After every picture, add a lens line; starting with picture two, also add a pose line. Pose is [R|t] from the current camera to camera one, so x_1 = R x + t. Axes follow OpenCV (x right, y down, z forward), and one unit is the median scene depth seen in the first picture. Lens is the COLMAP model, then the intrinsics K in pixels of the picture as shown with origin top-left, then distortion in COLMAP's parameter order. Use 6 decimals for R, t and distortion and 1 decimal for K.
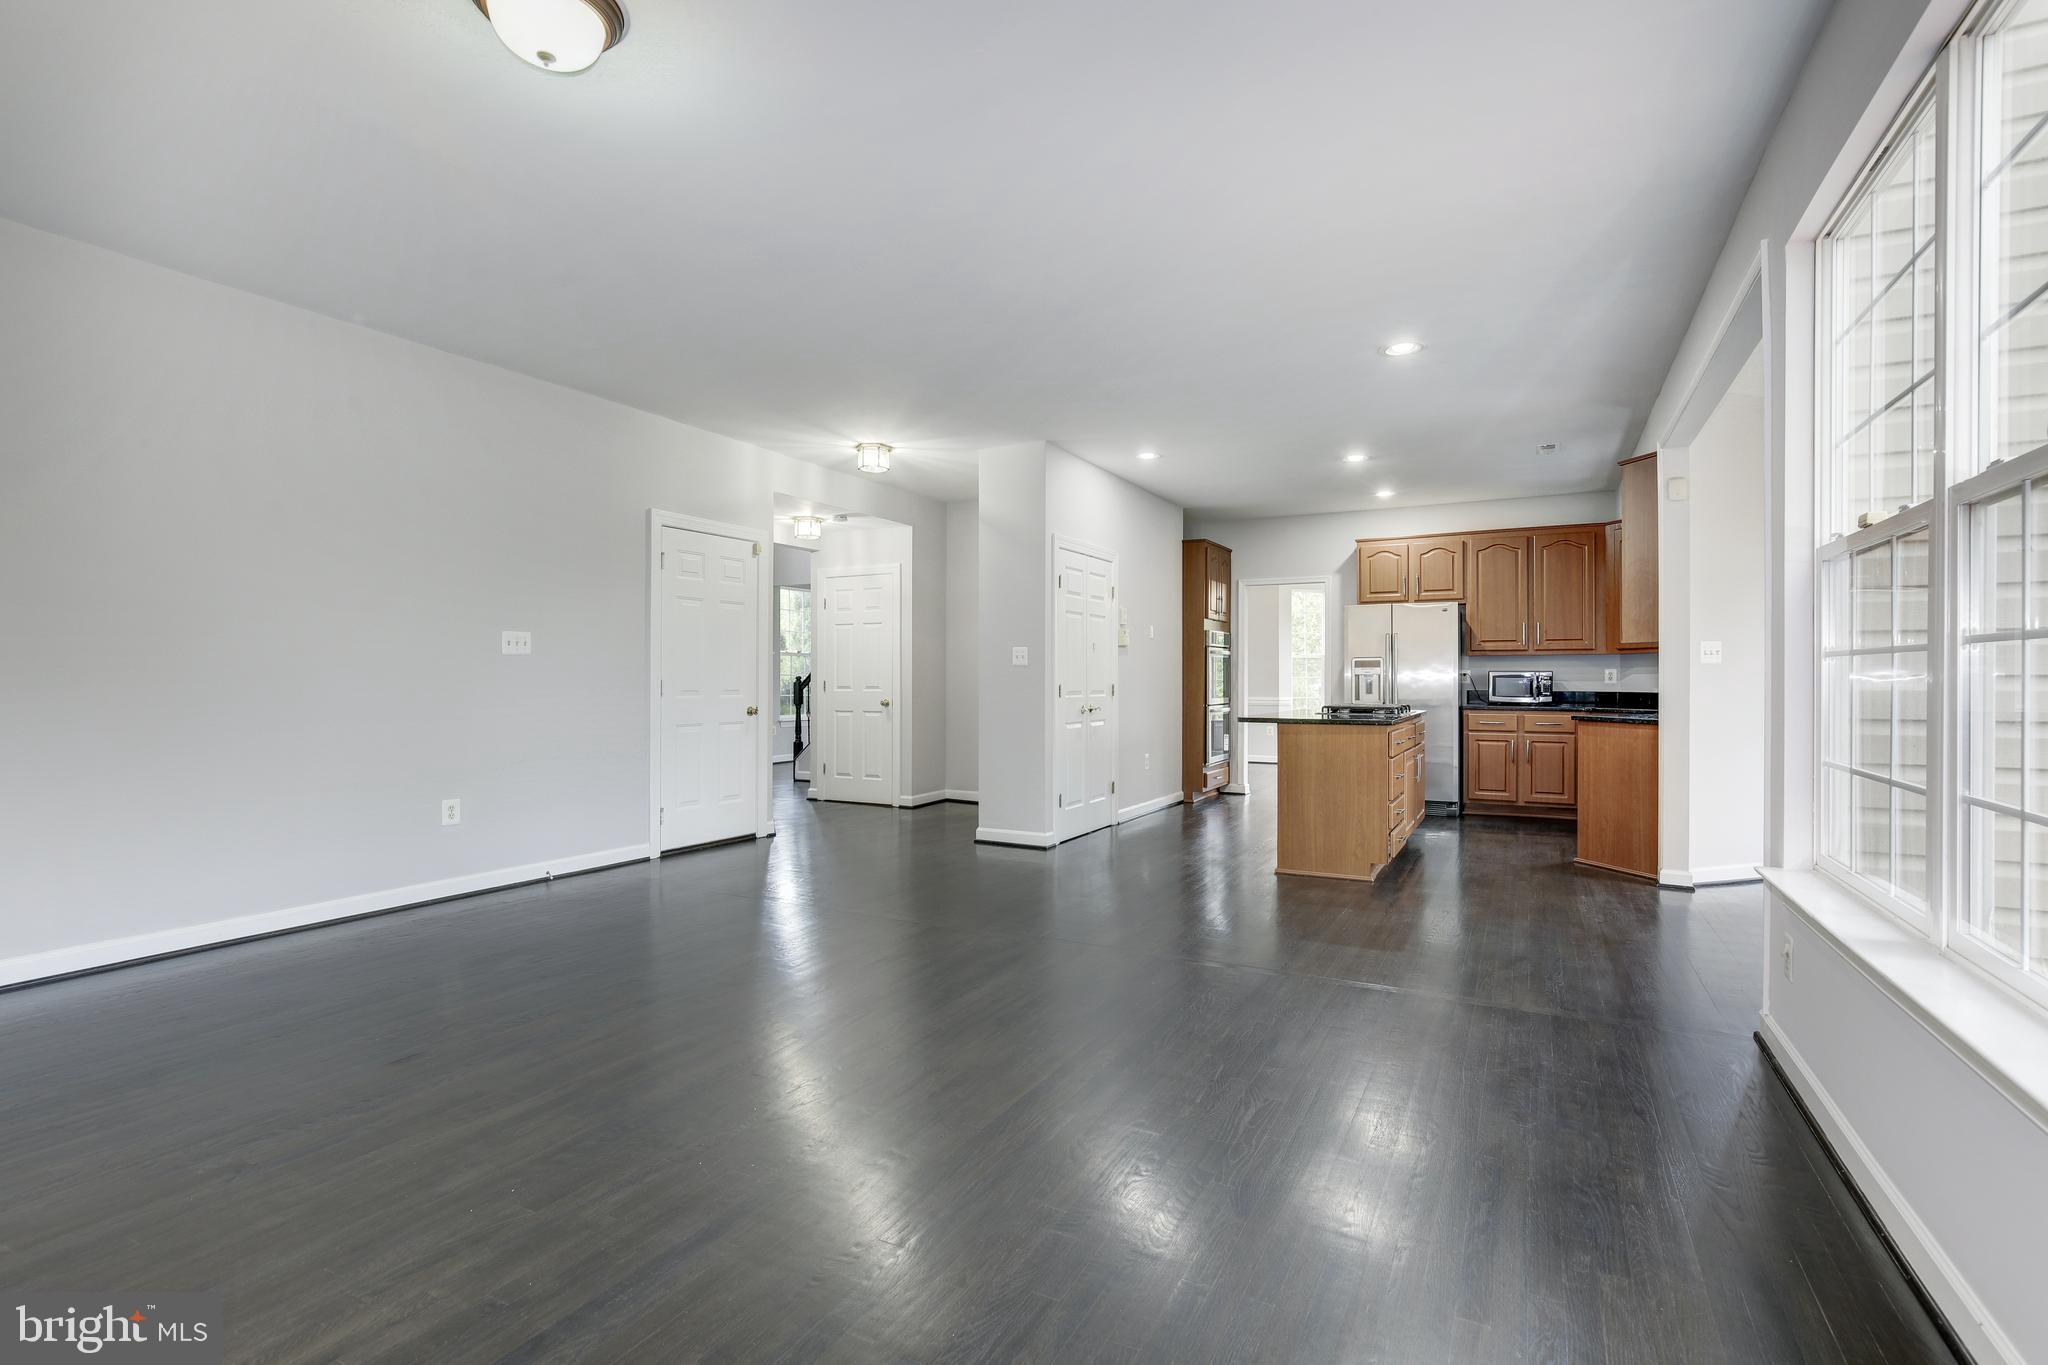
lens RADIAL K [[942.2, 0, 1056.9], [0, 942.2, 680.3], [0, 0, 1]] dist [-0.019842, 0.005262]
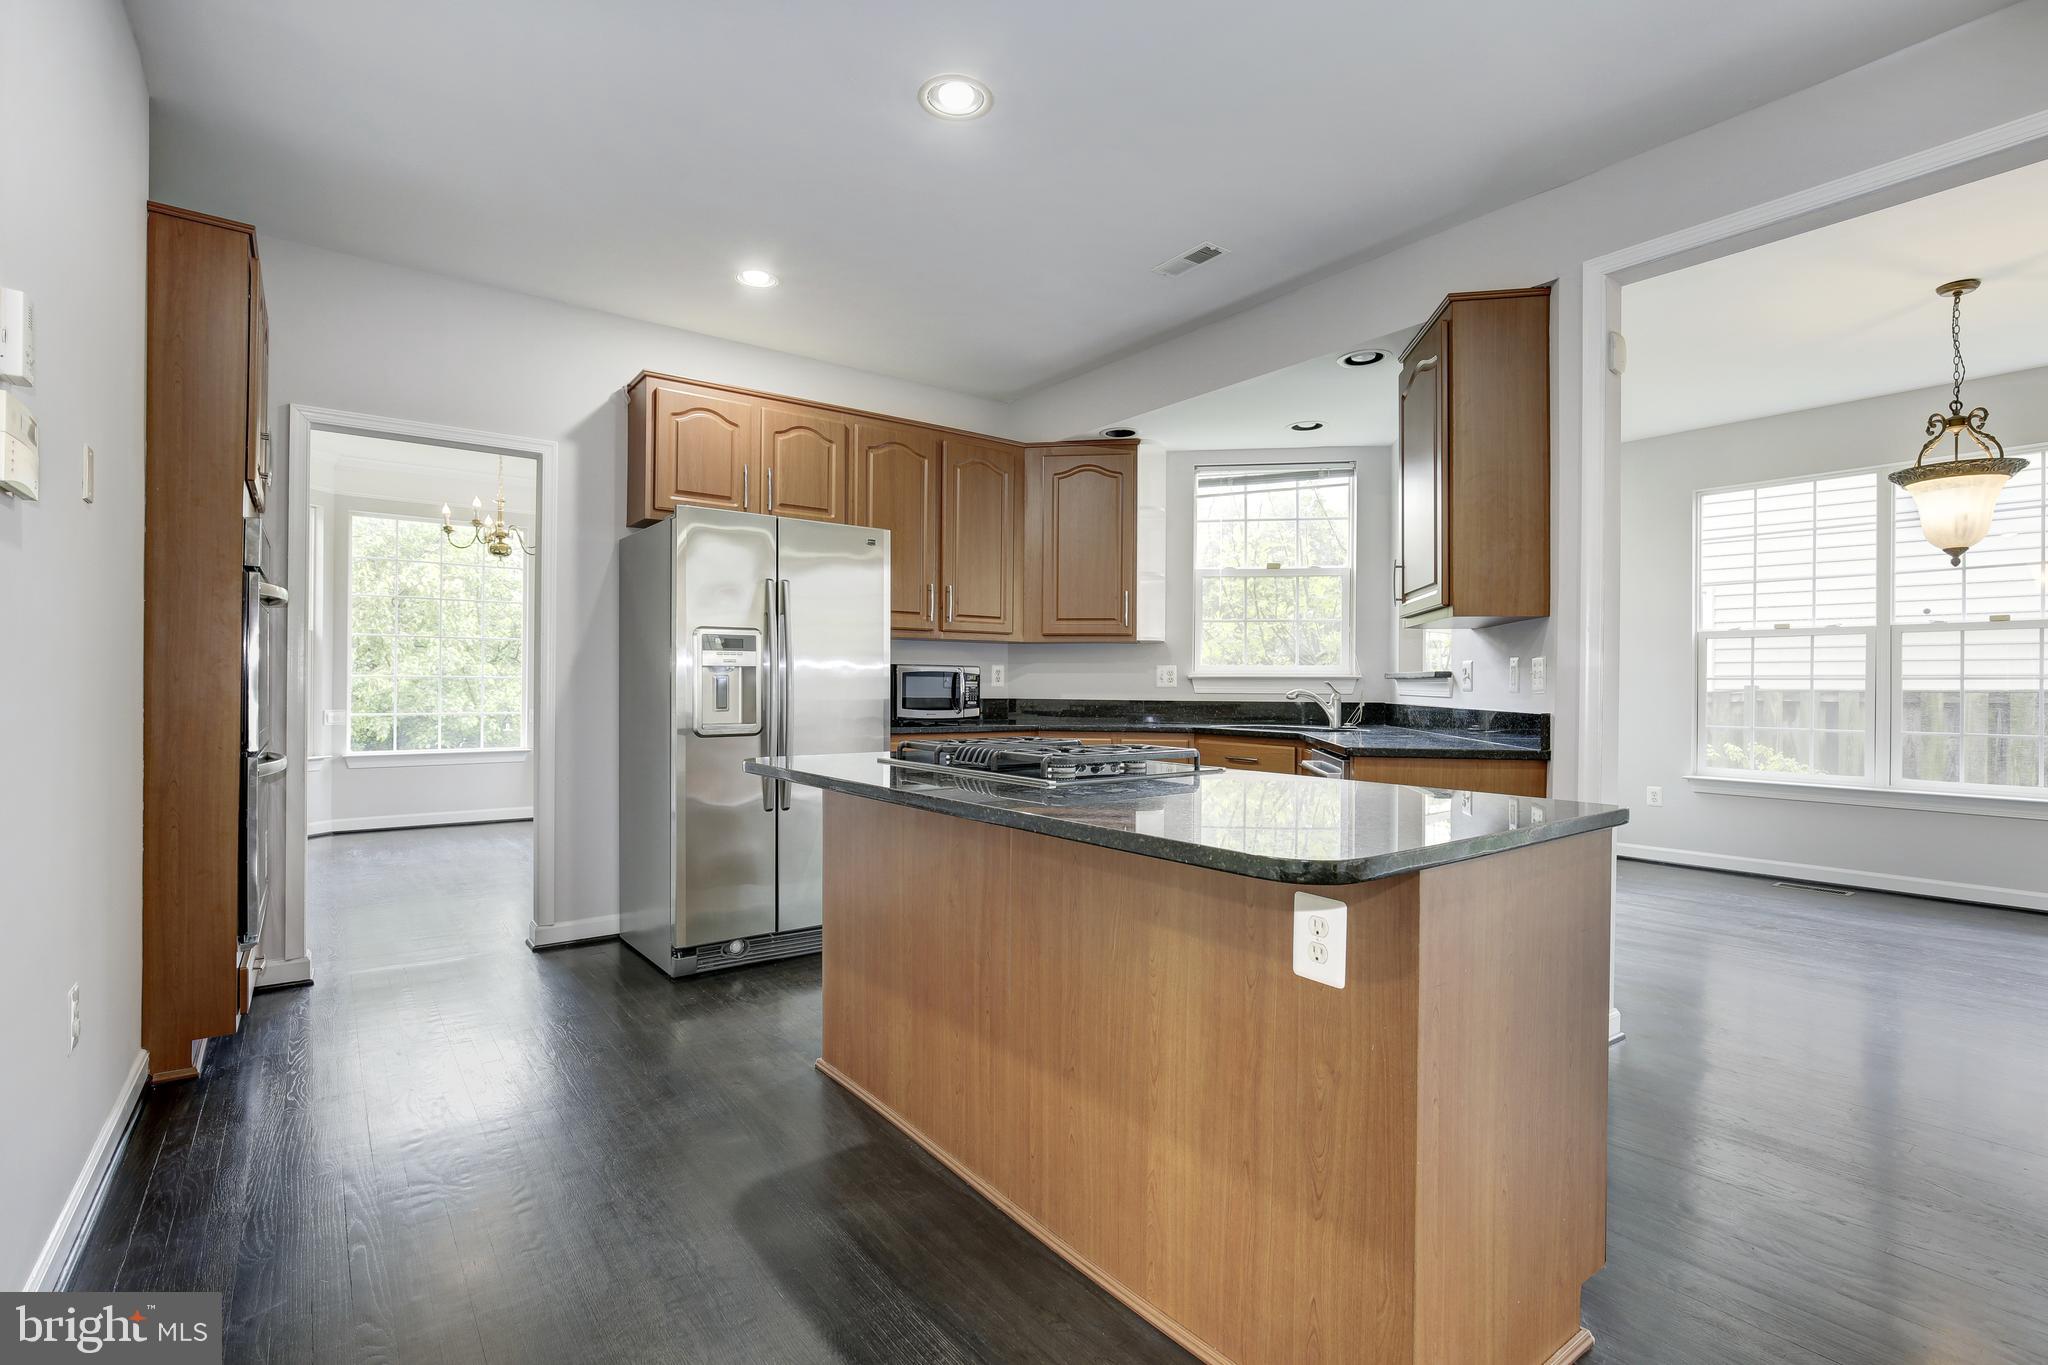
lens RADIAL K [[942.2, 0, 1039.4], [0, 942.2, 683.6], [0, 0, 1]] dist [-0.019842, 0.005262]
pose [[0.444443, 0.002099, 0.895805, -0.004596], [-0.005223, 0.999986, 0.000248, 0.001145], [-0.895792, -0.004789, 0.444448, 0.638136]]
